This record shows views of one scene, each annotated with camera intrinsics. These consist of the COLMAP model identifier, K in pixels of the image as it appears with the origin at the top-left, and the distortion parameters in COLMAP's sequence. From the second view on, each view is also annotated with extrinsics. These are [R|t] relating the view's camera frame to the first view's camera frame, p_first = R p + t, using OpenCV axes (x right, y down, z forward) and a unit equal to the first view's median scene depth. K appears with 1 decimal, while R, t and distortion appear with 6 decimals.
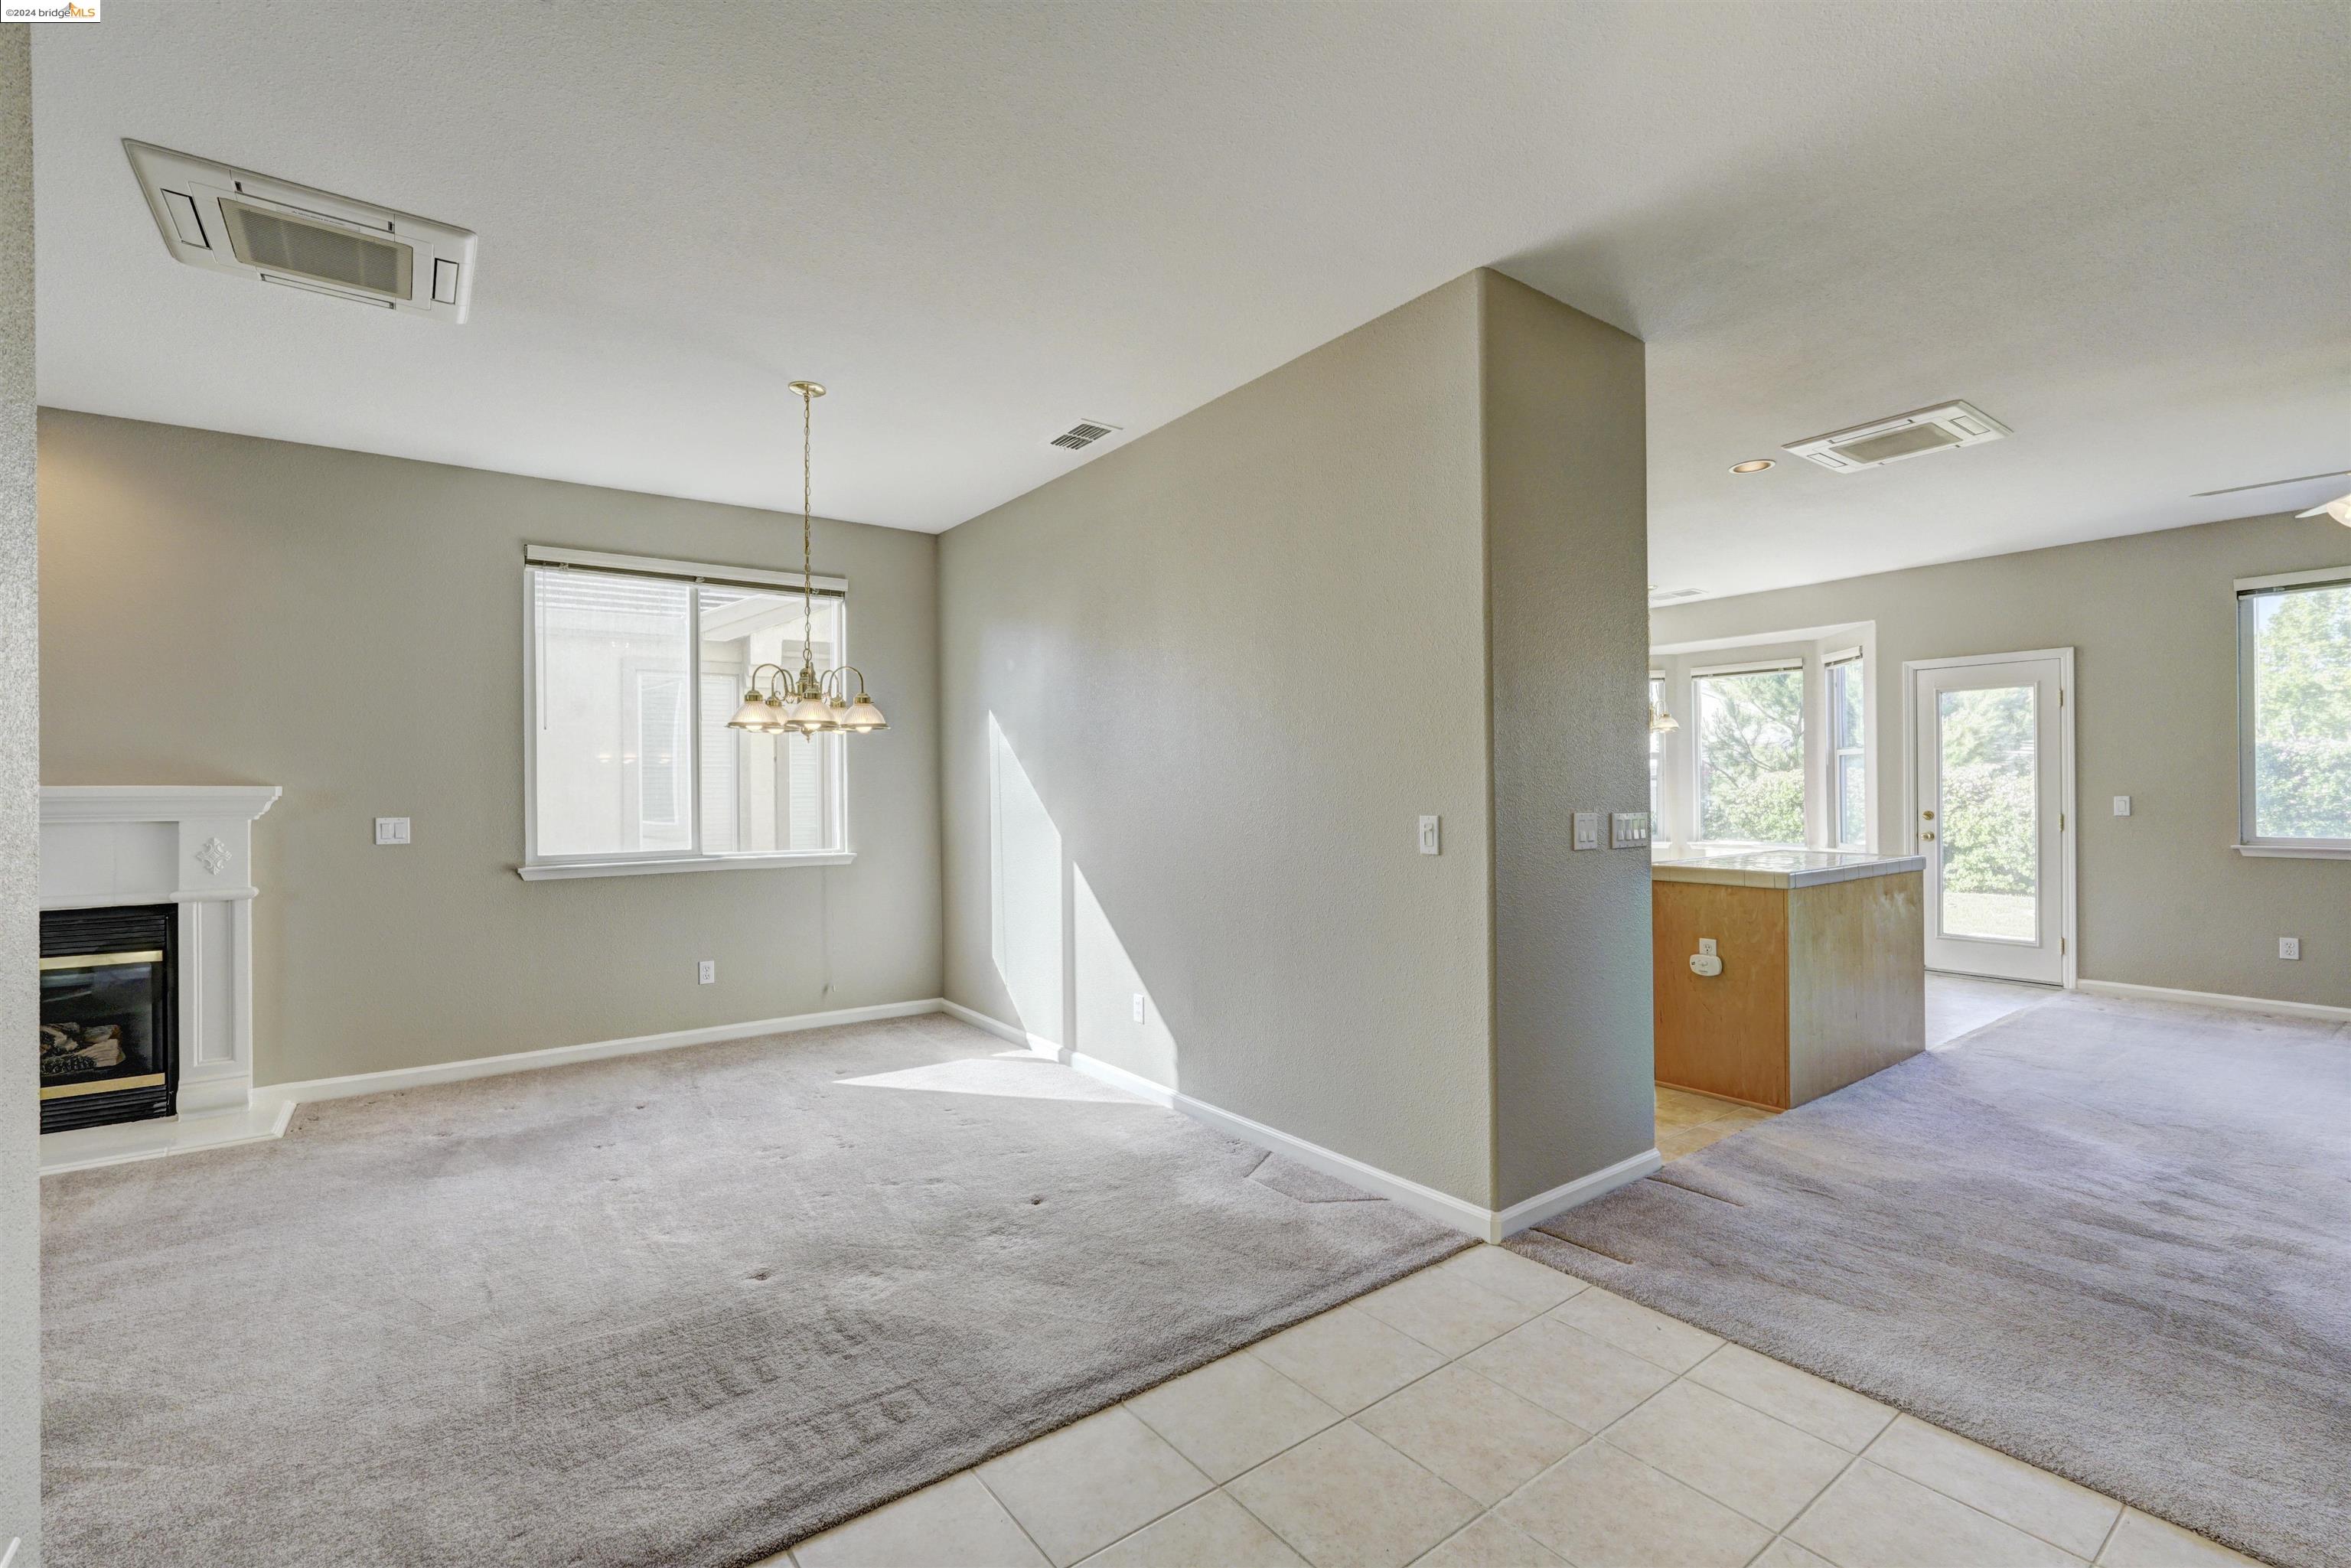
lens RADIAL K [[1026.7, 0, 1174.3], [0, 1026.7, 783.4], [0, 0, 1]] dist [-0.014836, 0.007098]
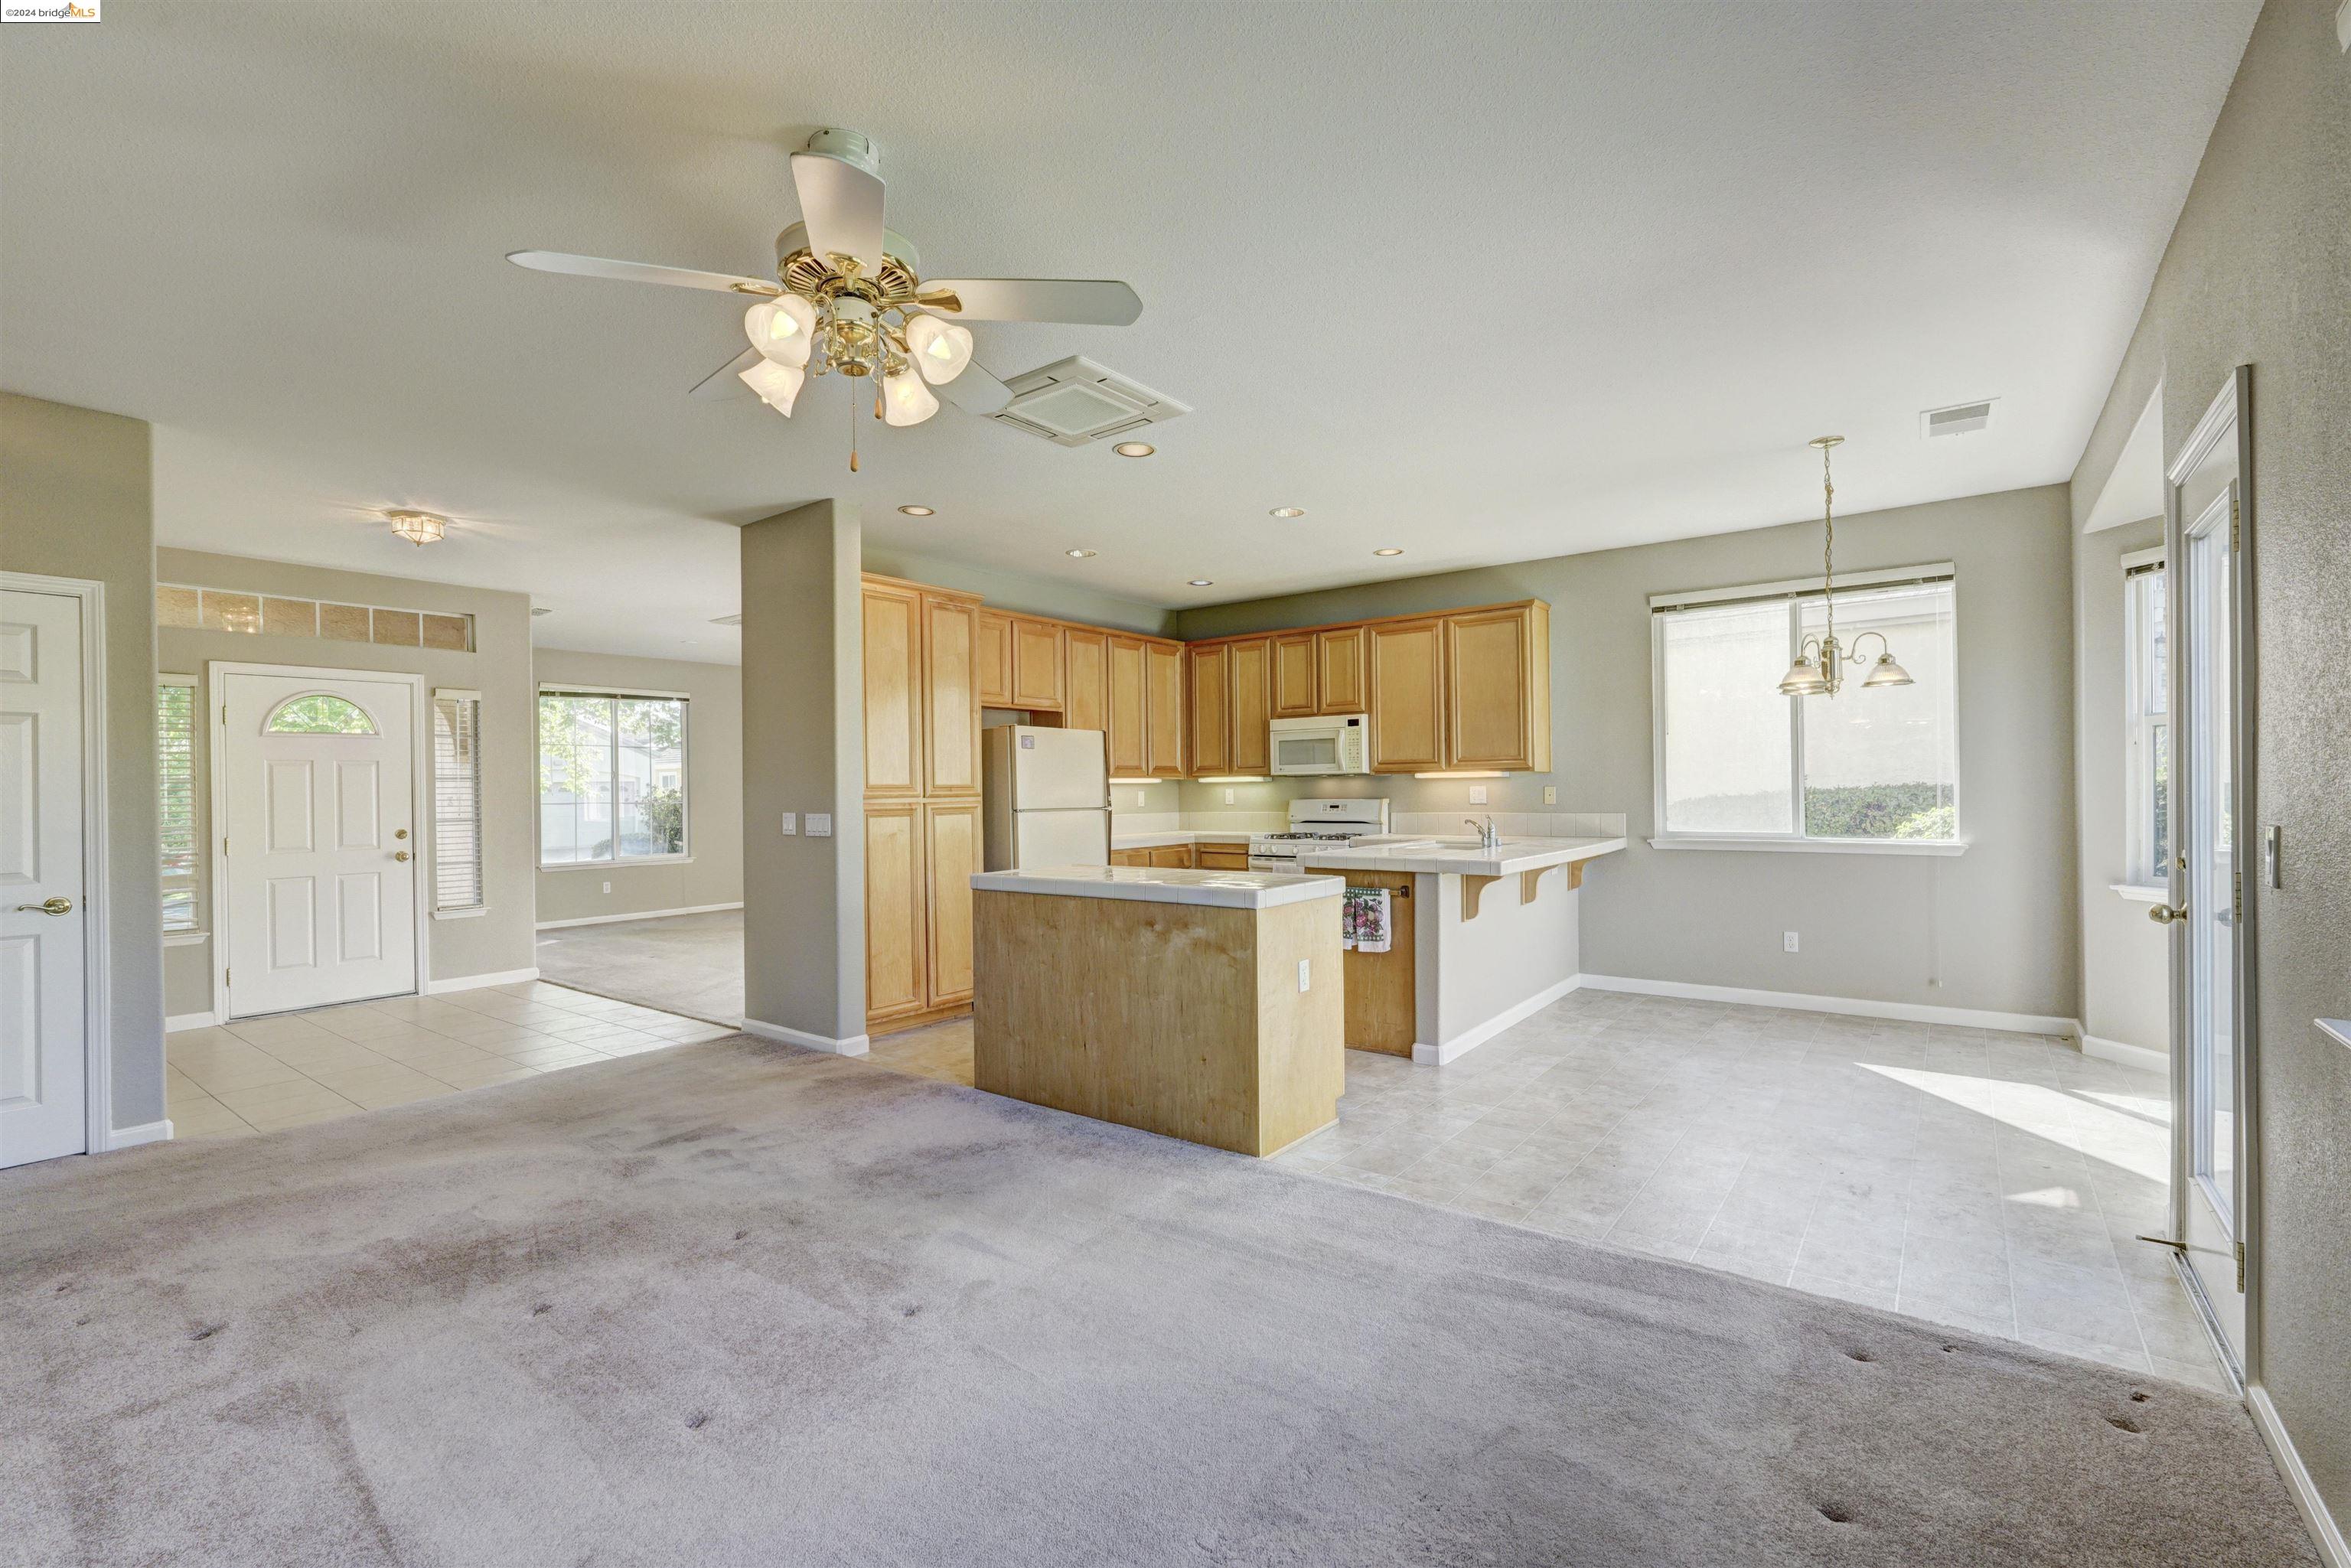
lens RADIAL K [[1026.7, 0, 1174.3], [0, 1026.7, 787.7], [0, 0, 1]] dist [-0.014836, 0.007098]
pose [[0.275449, 0.003056, -0.961311, 0.708206], [0.017166, 0.999820, 0.008096, -0.004824], [0.961163, -0.018732, 0.275347, 0.371365]]
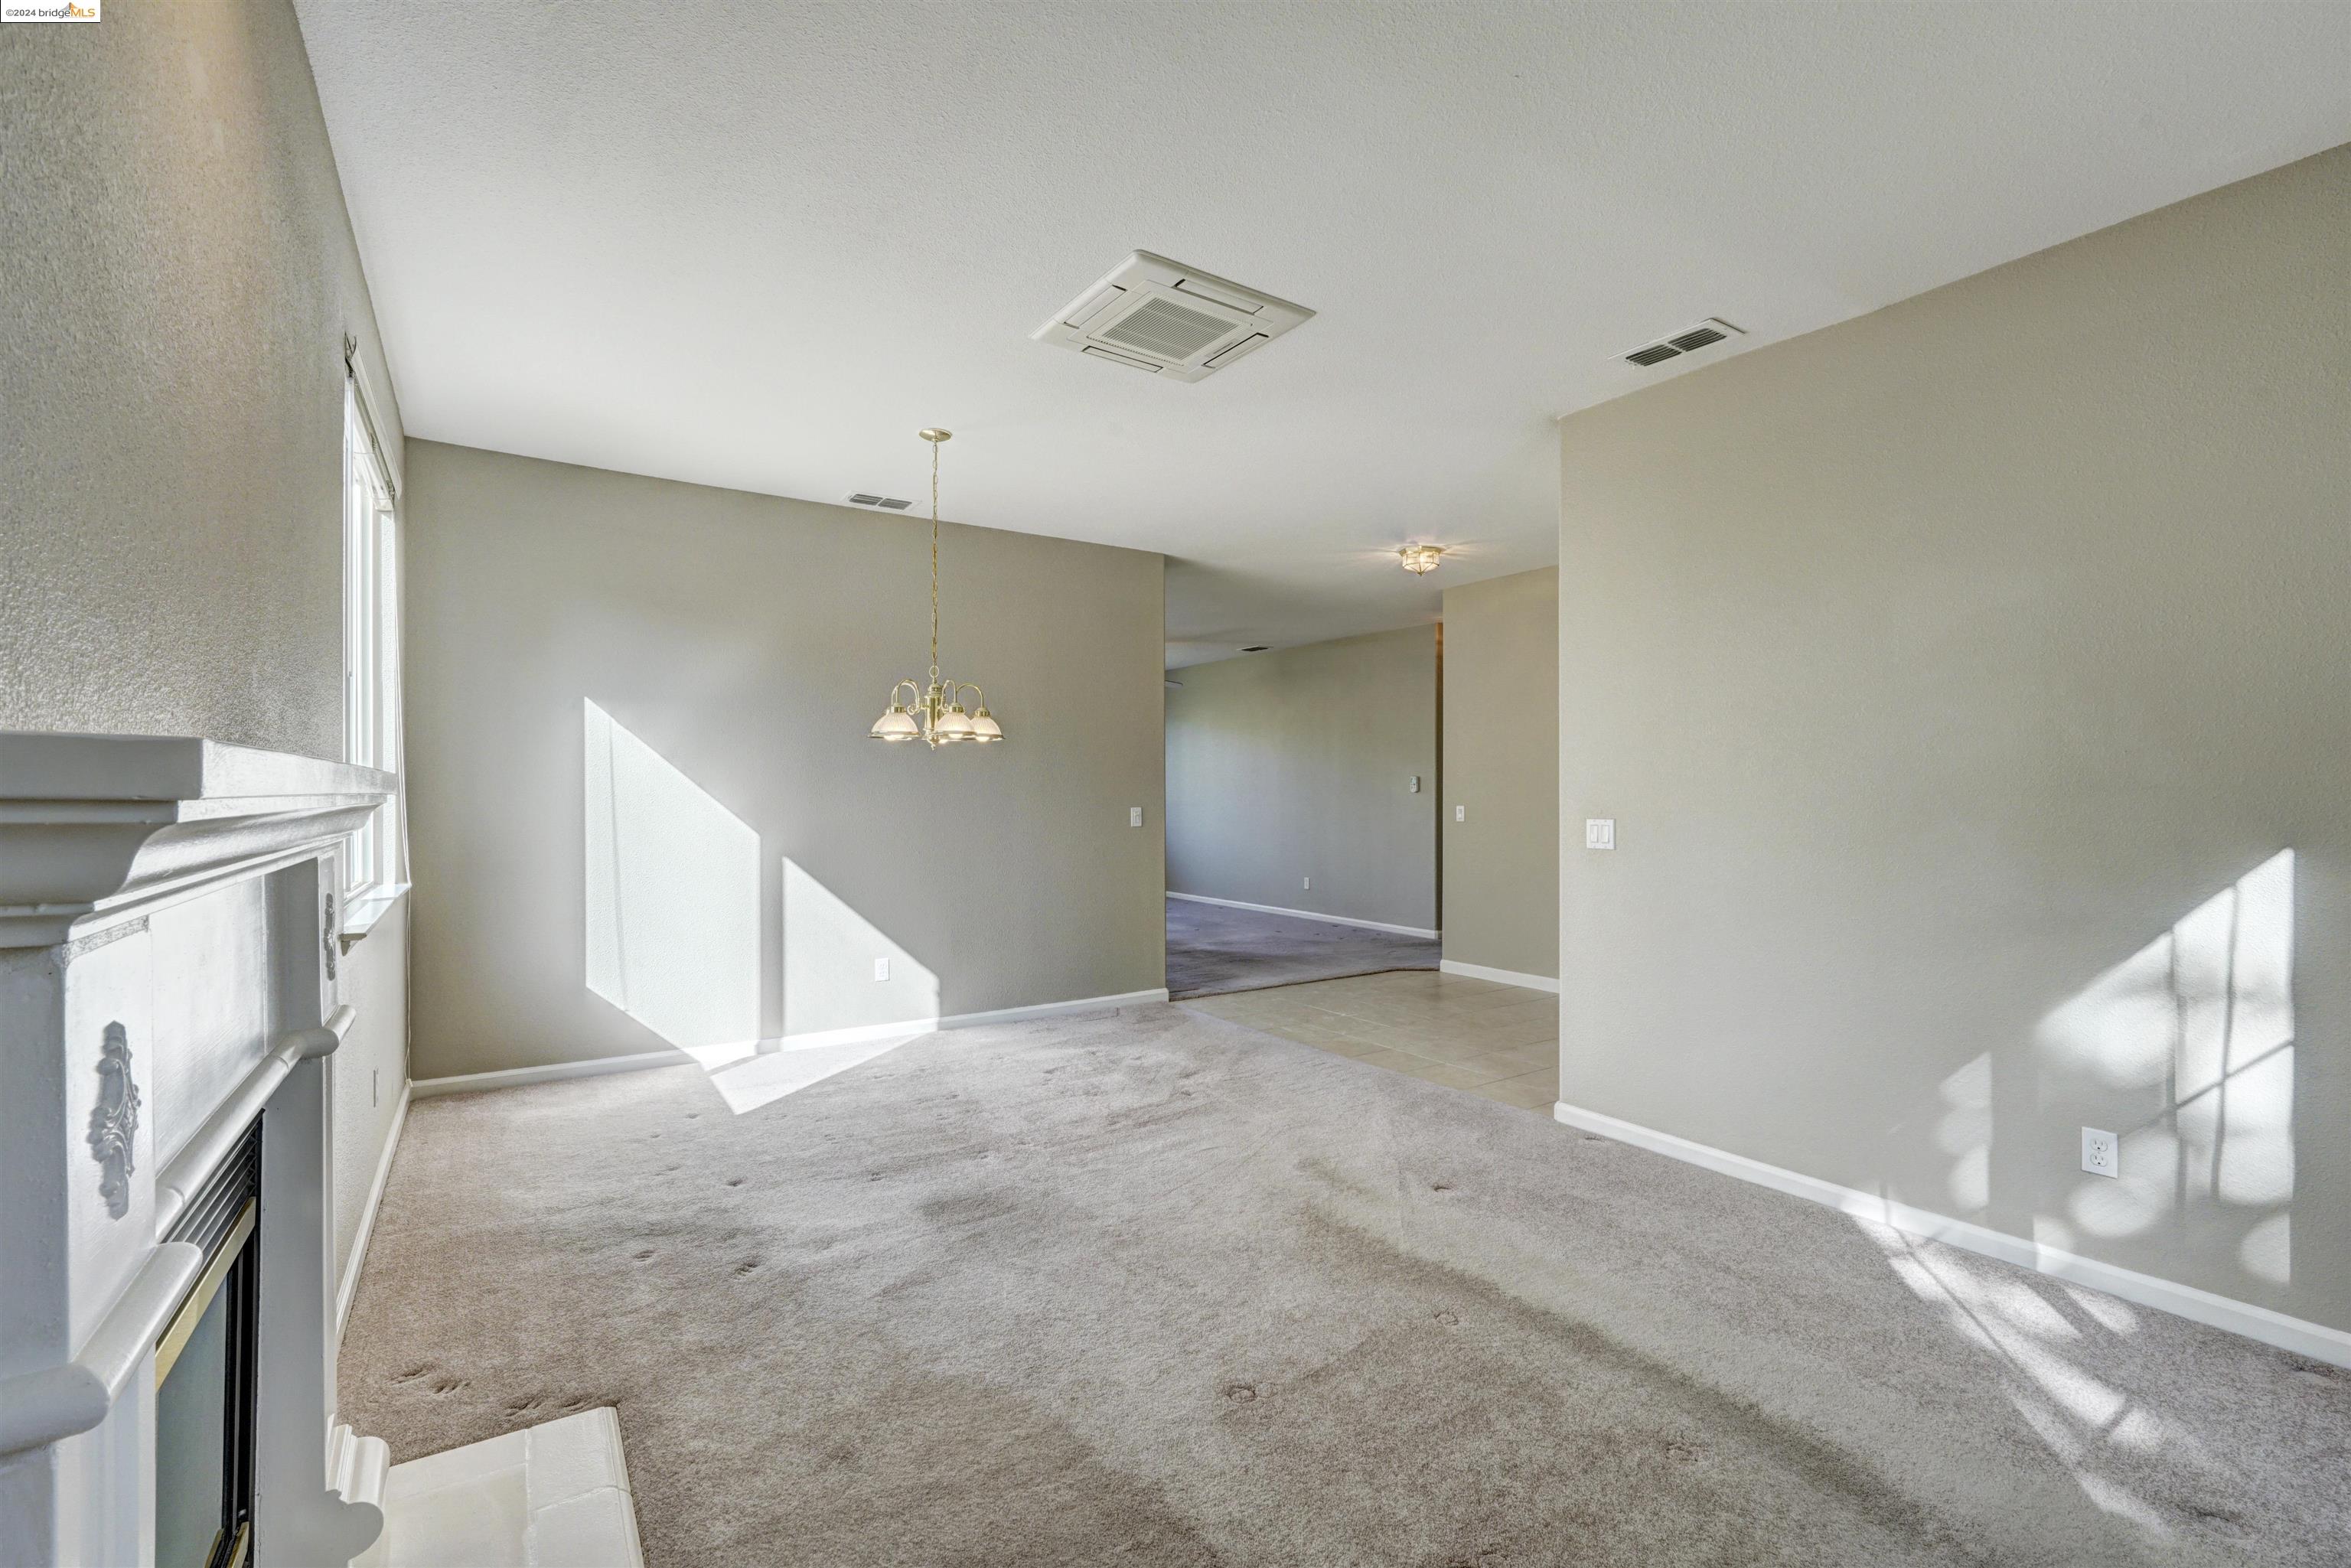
lens RADIAL K [[1026.7, 0, 1176.9], [0, 1026.7, 783.3], [0, 0, 1]] dist [-0.014836, 0.007098]
pose [[0.053987, 0.013939, 0.998444, -2.140107], [-0.000902, 0.999903, -0.013911, 0.023448], [-0.998541, -0.000150, 0.053995, 1.002291]]
